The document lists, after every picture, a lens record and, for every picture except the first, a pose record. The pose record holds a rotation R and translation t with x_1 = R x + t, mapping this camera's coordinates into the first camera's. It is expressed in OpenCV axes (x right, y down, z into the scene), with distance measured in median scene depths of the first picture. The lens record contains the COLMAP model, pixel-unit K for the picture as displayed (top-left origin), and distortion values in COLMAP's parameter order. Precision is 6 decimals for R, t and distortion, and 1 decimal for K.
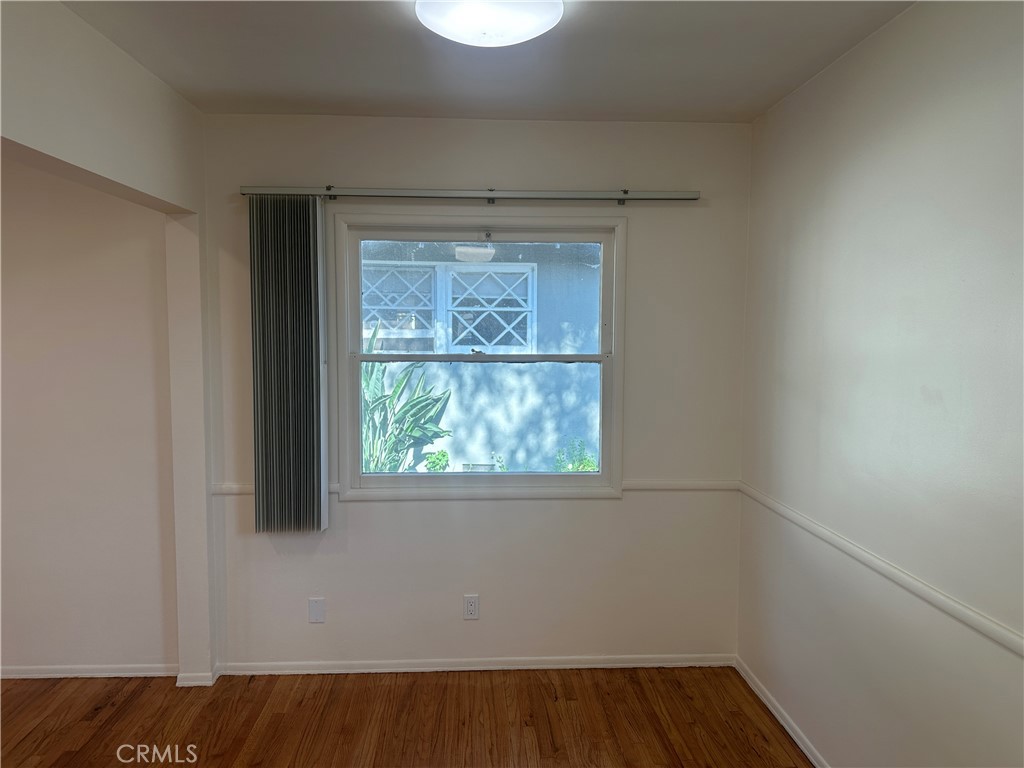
lens RADIAL K [[722.9, 0, 503.8], [0, 722.9, 386.8], [0, 0, 1]] dist [0.131576, -0.209952]
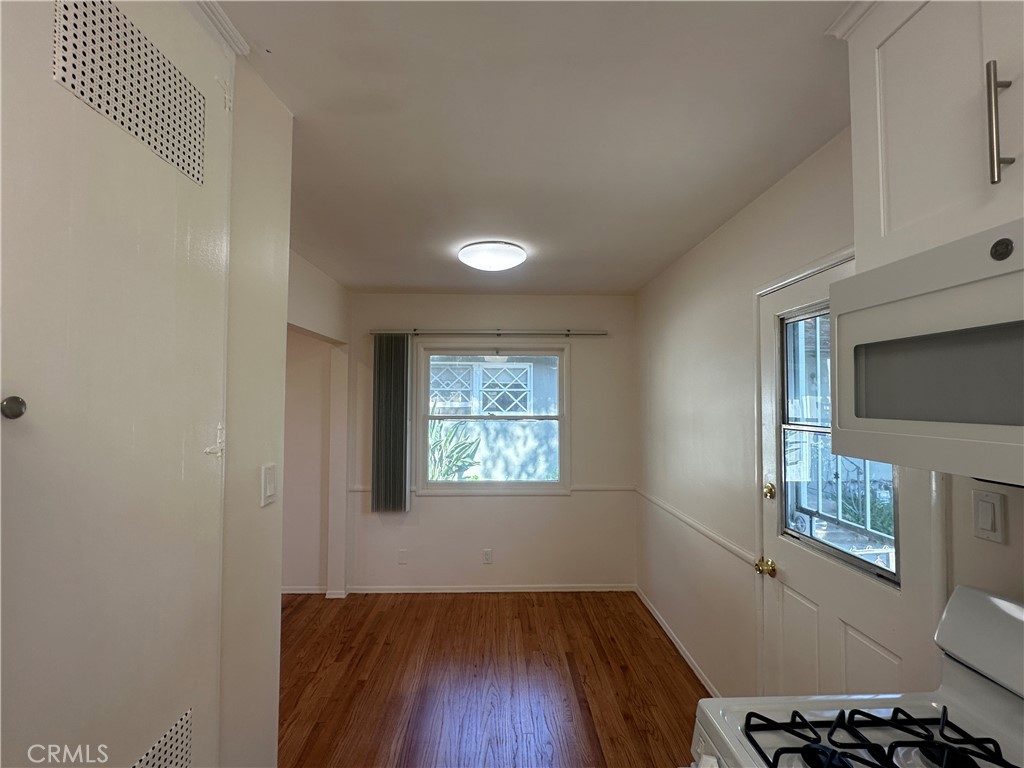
lens RADIAL K [[470.2, 0, 510.5], [0, 470.2, 384.2], [0, 0, 1]] dist [0.000545, -0.000103]
pose [[0.999749, -0.001824, -0.022347, 0.038697], [-0.000739, 0.993464, -0.114146, 0.012316], [0.022409, 0.114134, 0.993213, -0.197426]]
